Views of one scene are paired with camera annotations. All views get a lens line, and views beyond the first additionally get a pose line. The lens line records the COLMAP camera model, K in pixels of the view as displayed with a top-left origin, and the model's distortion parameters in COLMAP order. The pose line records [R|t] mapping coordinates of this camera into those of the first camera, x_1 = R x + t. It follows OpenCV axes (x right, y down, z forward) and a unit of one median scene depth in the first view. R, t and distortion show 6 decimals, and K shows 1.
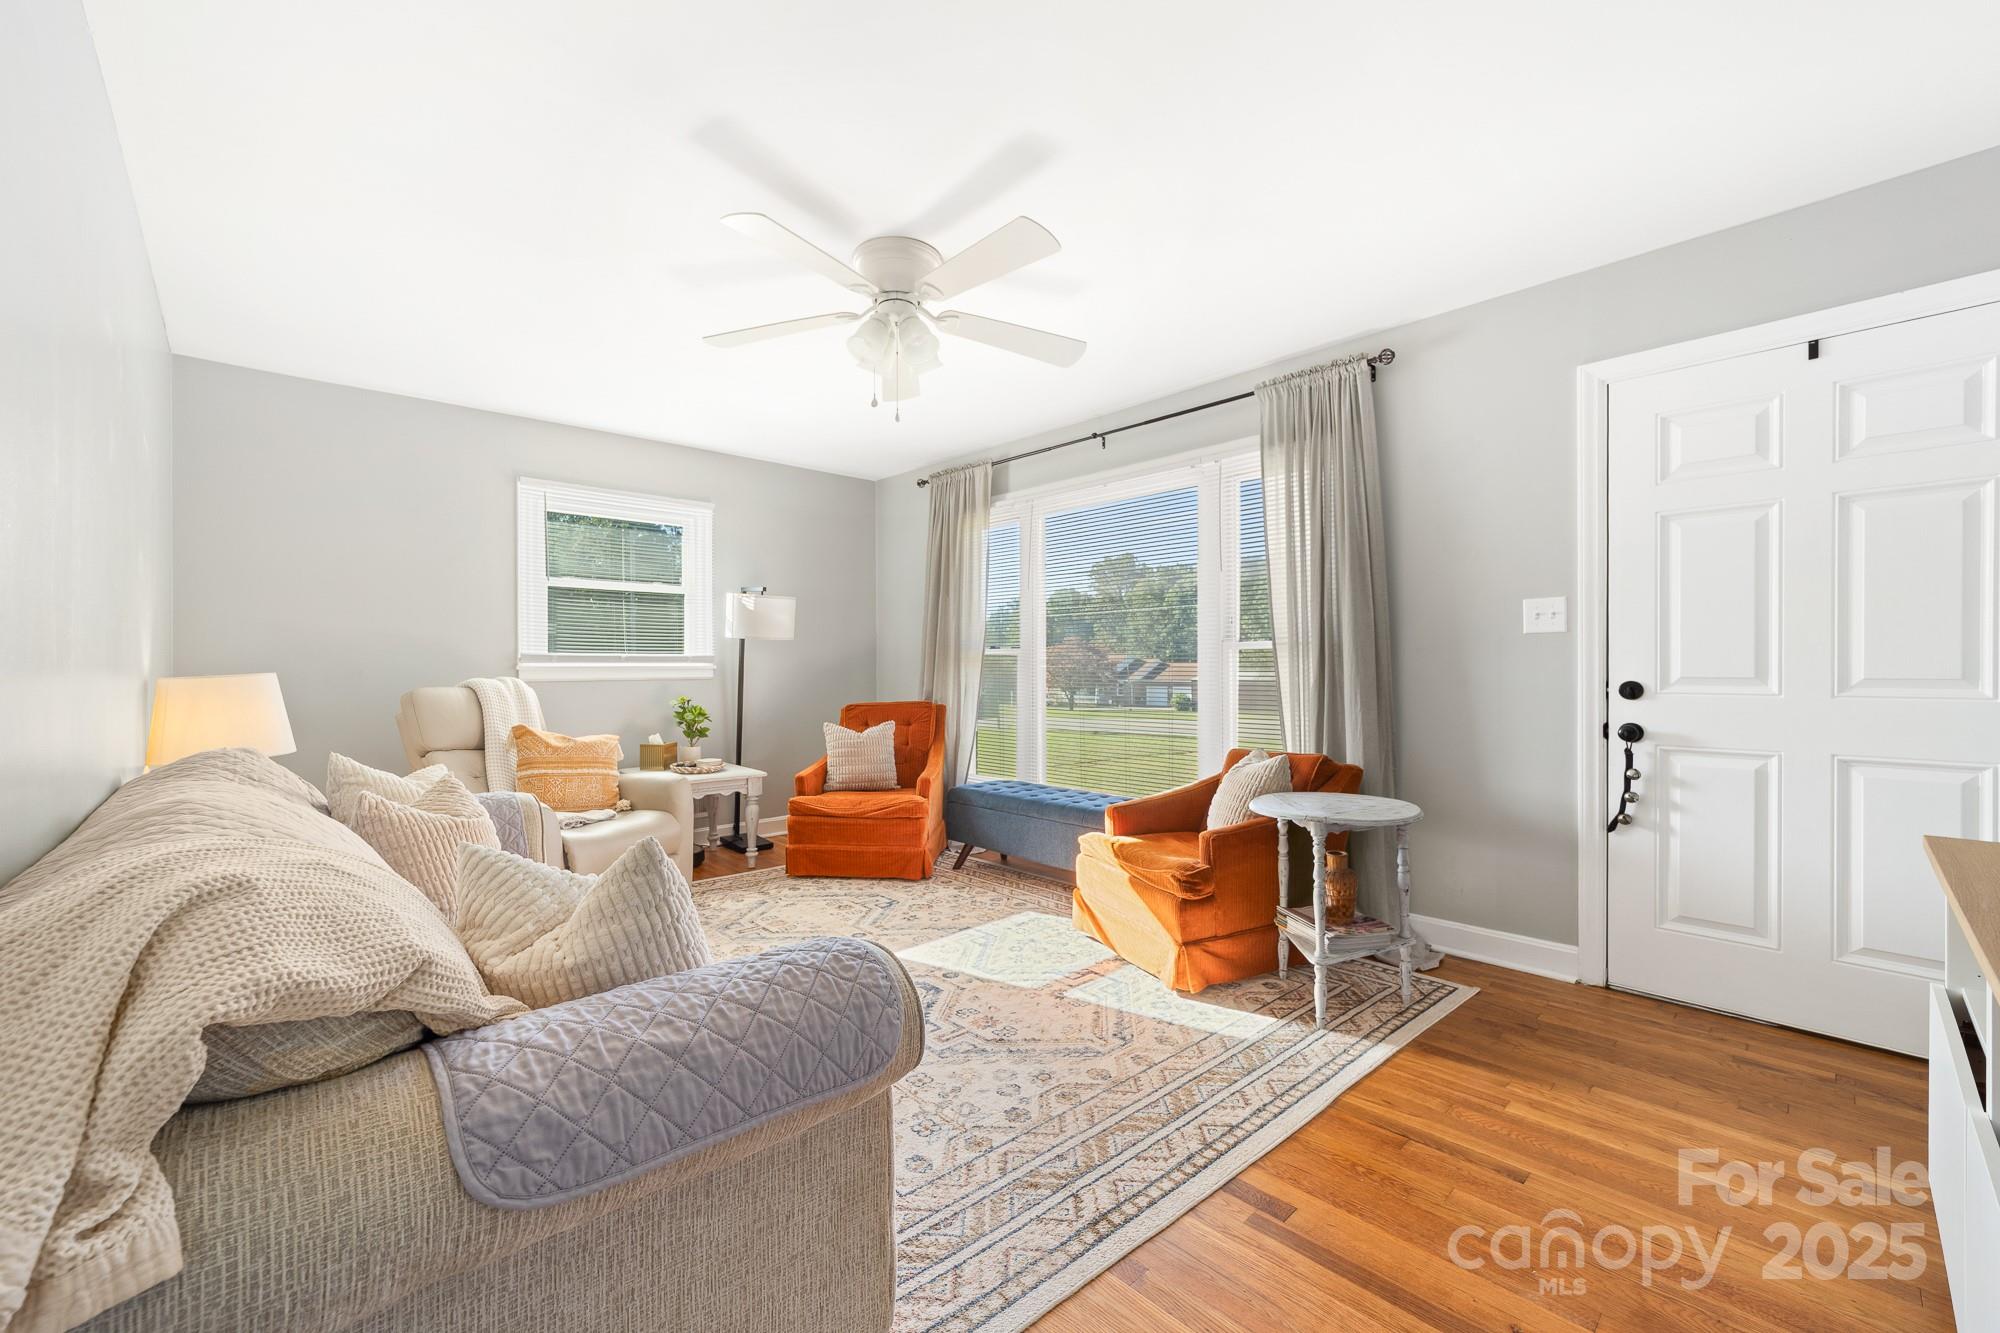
lens RADIAL K [[810.7, 0, 983.3], [0, 810.7, 674.8], [0, 0, 1]] dist [-0.000775, 0.000064]
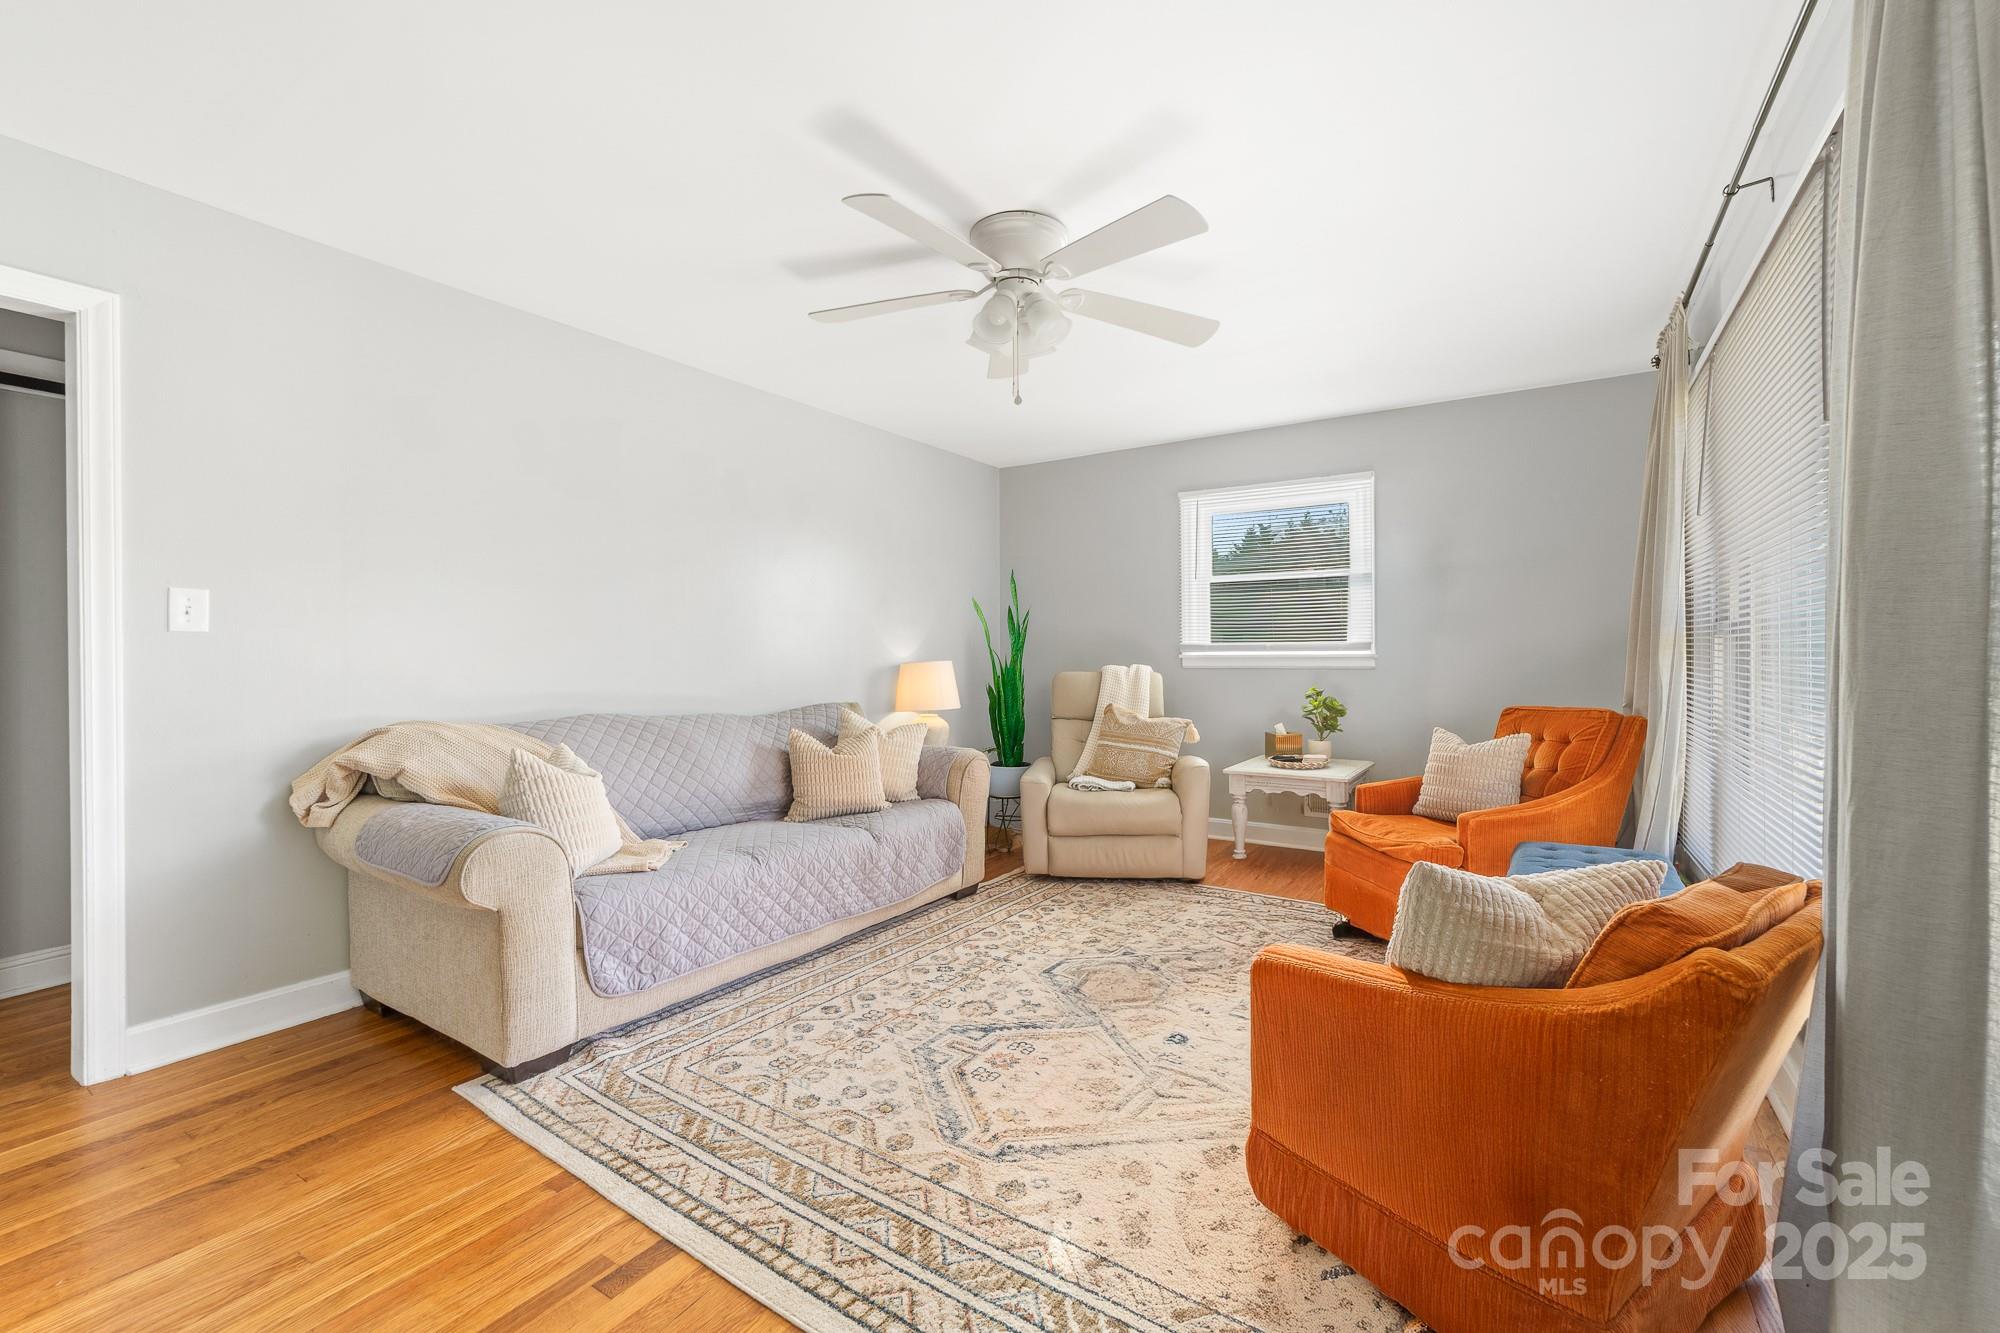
lens RADIAL K [[810.7, 0, 988.8], [0, 810.7, 656.0], [0, 0, 1]] dist [-0.000775, 0.000064]
pose [[0.258214, 0.002157, -0.966085, 1.021085], [-0.005764, 0.999983, 0.000692, -0.017577], [0.966070, 0.005390, 0.258222, 0.900984]]
